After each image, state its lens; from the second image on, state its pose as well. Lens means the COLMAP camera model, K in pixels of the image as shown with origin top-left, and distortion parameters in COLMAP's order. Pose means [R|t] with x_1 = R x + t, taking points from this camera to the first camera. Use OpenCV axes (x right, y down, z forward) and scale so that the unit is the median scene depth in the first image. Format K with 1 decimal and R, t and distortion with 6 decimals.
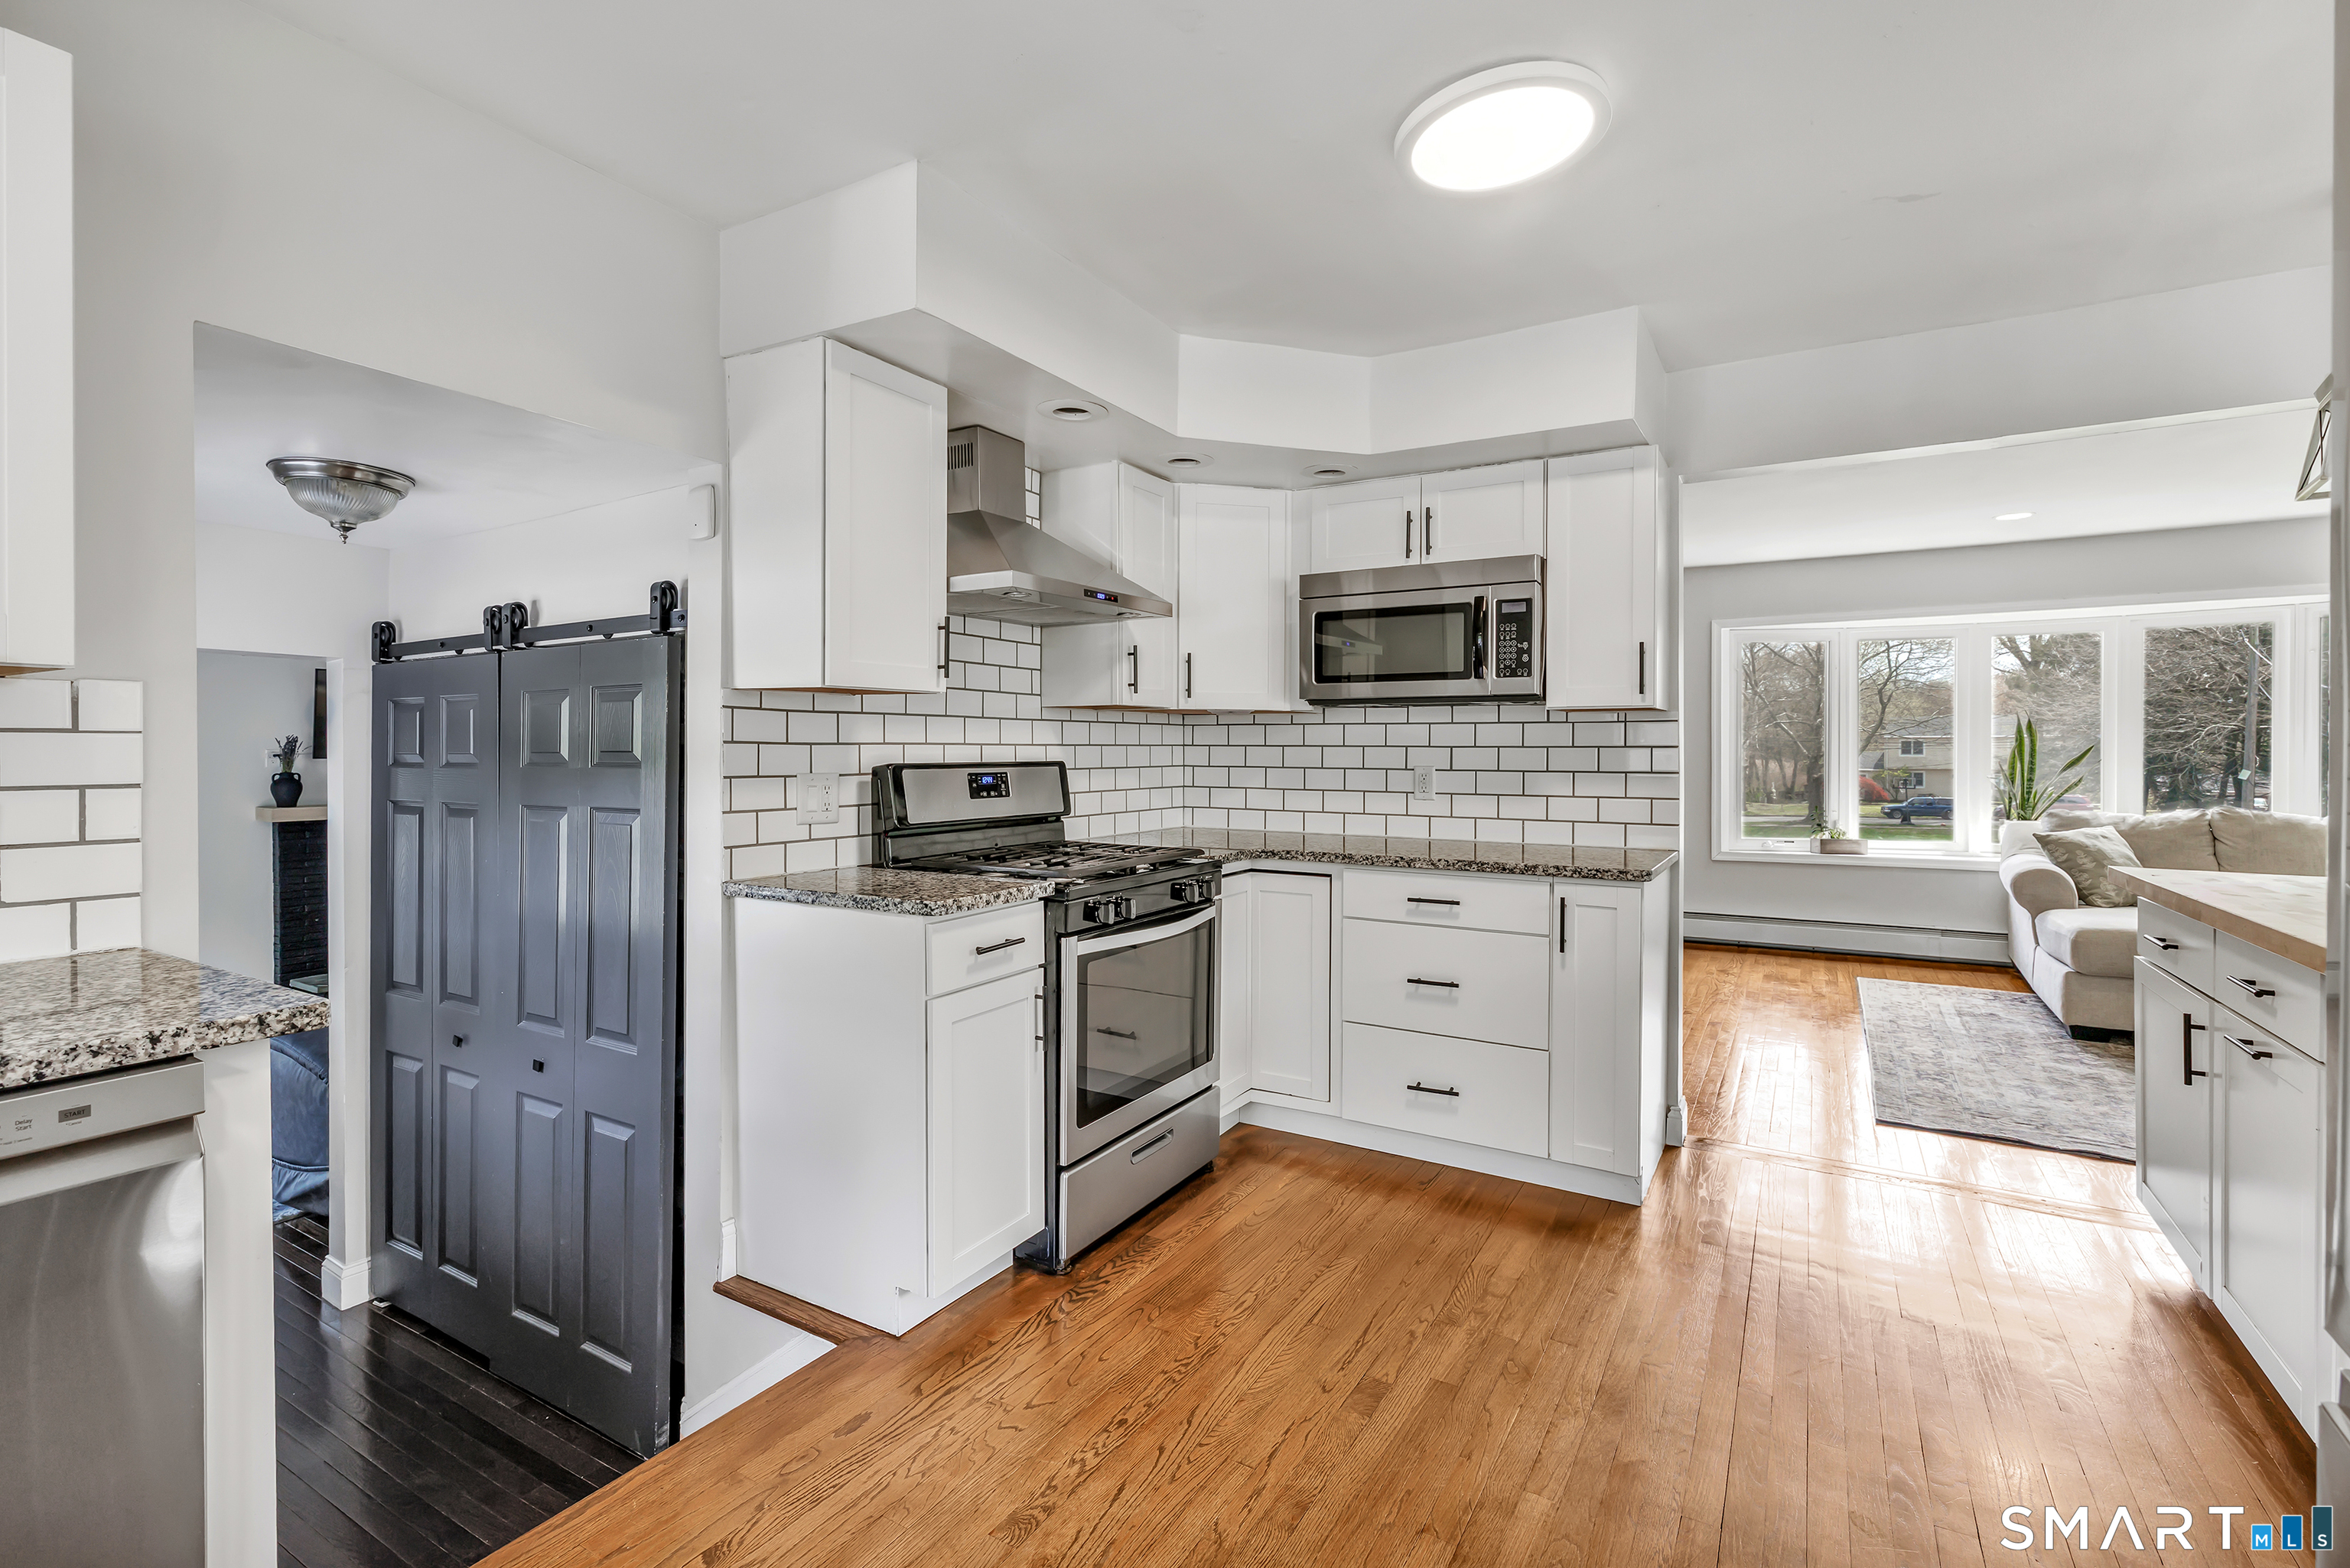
lens RADIAL K [[1053.3, 0, 1141.9], [0, 1053.3, 761.0], [0, 0, 1]] dist [0.000344, 0.000004]
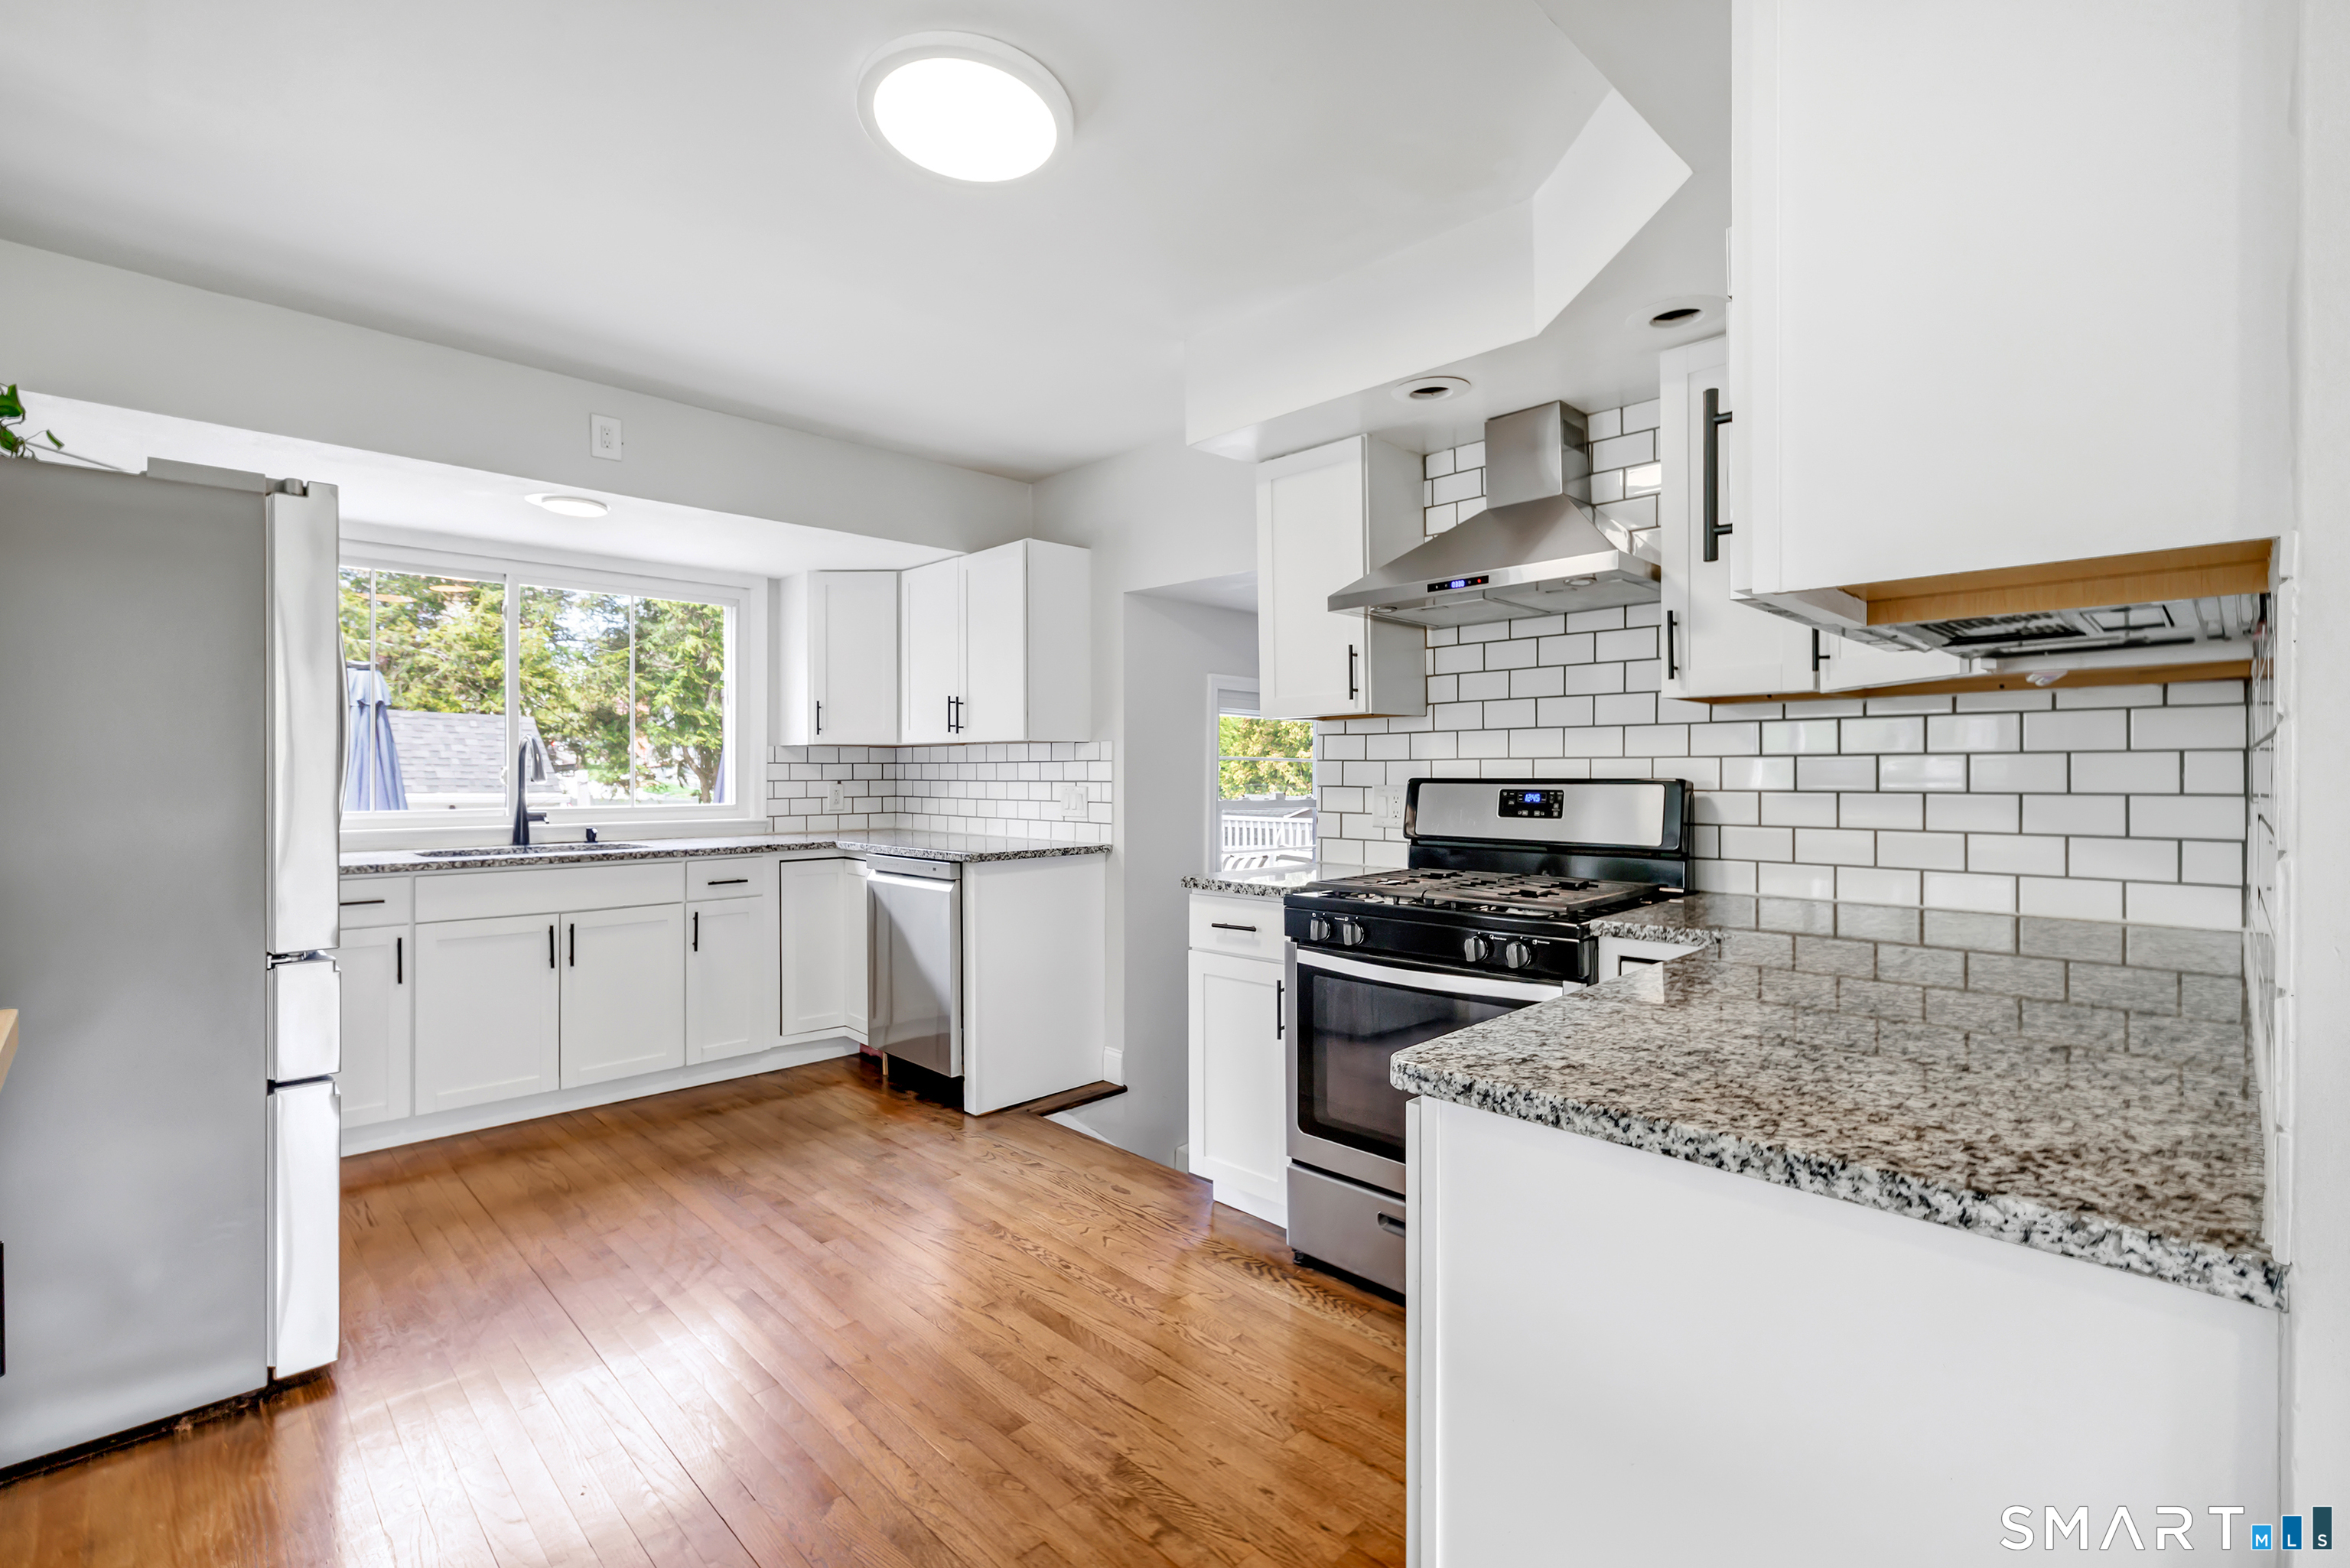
lens RADIAL K [[1053.3, 0, 1141.9], [0, 1053.3, 761.0], [0, 0, 1]] dist [0.000344, 0.000004]
pose [[-0.250675, -0.005305, -0.968057, 0.799116], [-0.004193, 0.999982, -0.004395, -0.007965], [0.968062, 0.002957, -0.250692, 0.904154]]
